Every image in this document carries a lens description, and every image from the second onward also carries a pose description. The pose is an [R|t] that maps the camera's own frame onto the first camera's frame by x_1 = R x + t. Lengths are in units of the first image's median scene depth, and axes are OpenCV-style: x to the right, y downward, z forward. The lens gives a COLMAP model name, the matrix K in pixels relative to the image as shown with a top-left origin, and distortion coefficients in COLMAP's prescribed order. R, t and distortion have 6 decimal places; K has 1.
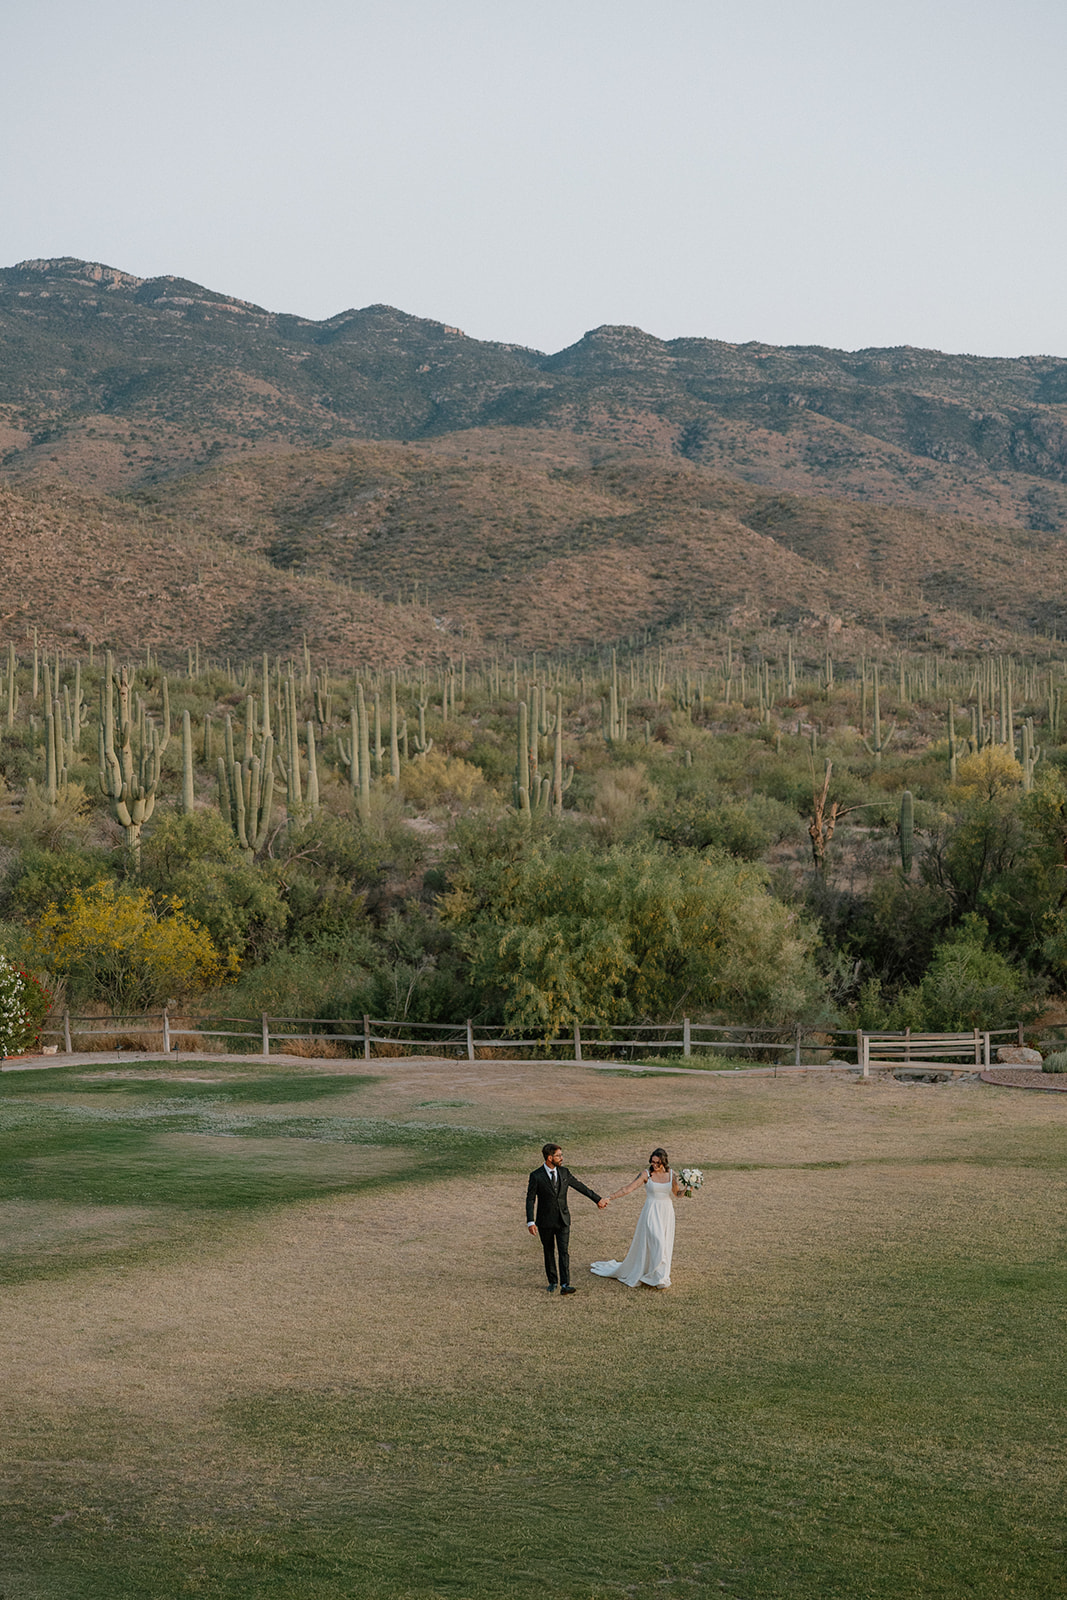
lens RADIAL K [[3168.4, 0, 533.5], [0, 3168.4, 800.0], [0, 0, 1]] dist [-0.039713, 0.025234]
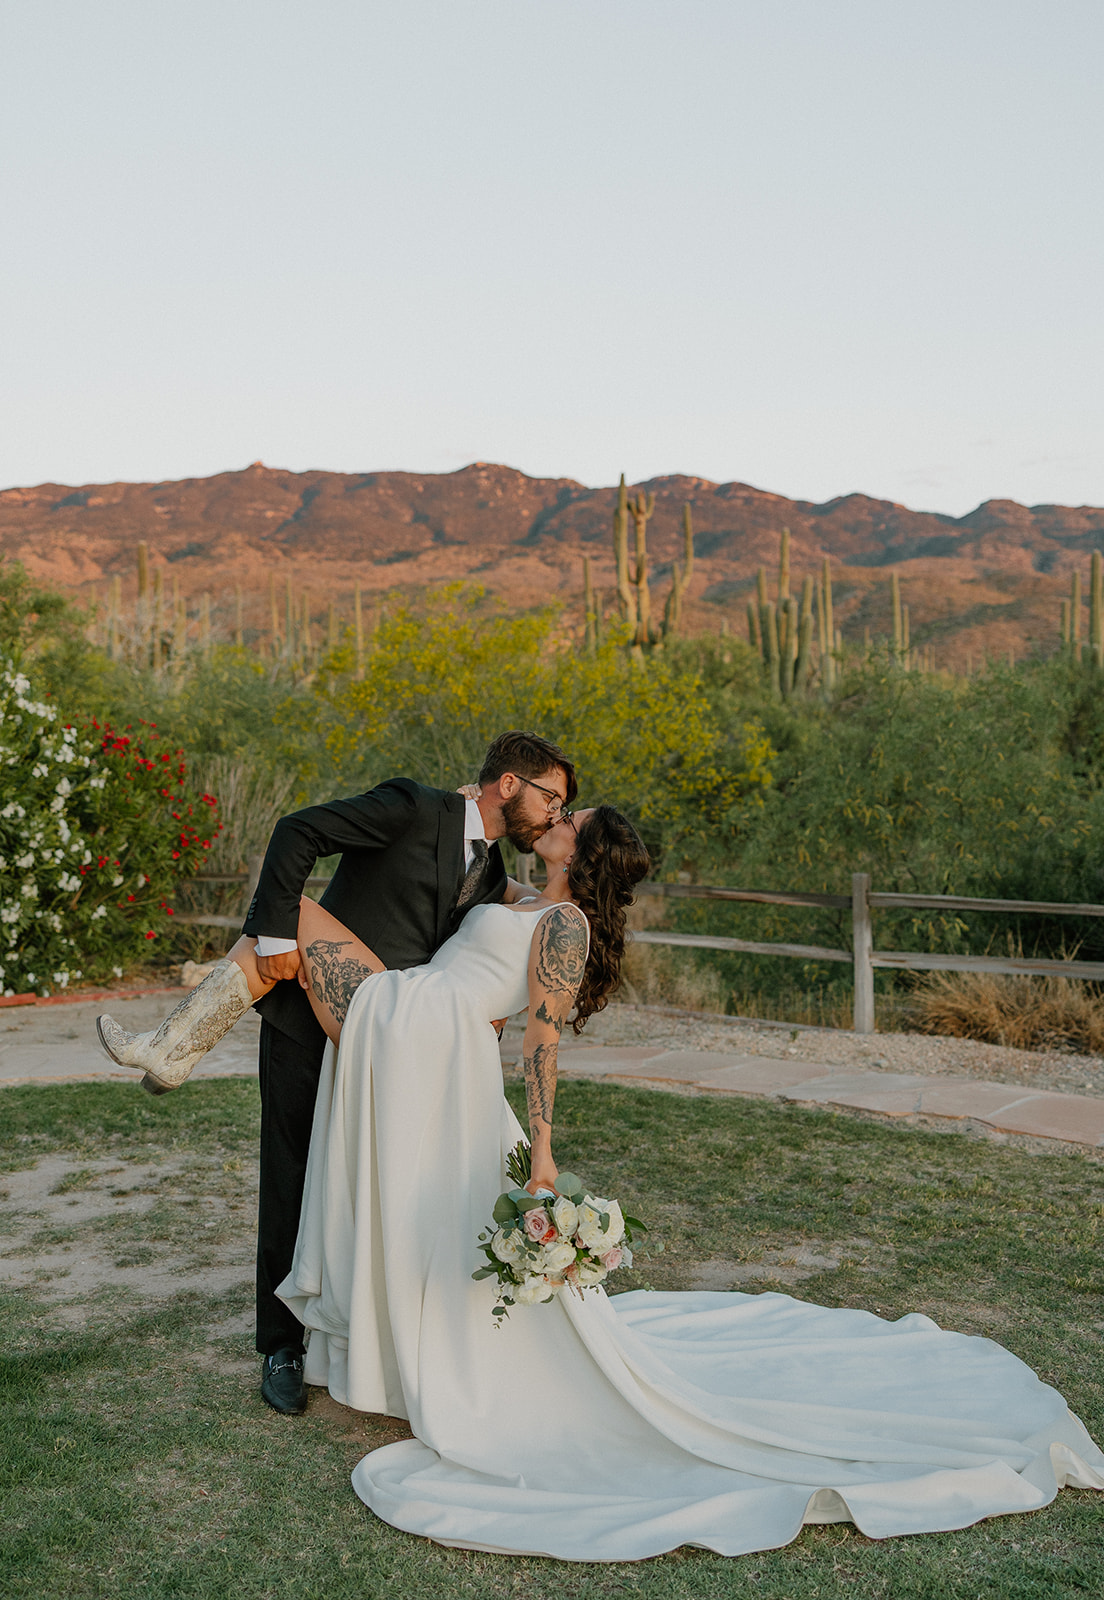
lens RADIAL K [[1581.1, 0, 552.0], [0, 1581.1, 800.0], [0, 0, 1]] dist [0.013947, 0.012678]
pose [[0.973552, 0.012113, -0.228142, -0.011494], [-0.010855, 0.999918, 0.006767, 0.008648], [0.228206, -0.004111, 0.973604, 0.123871]]
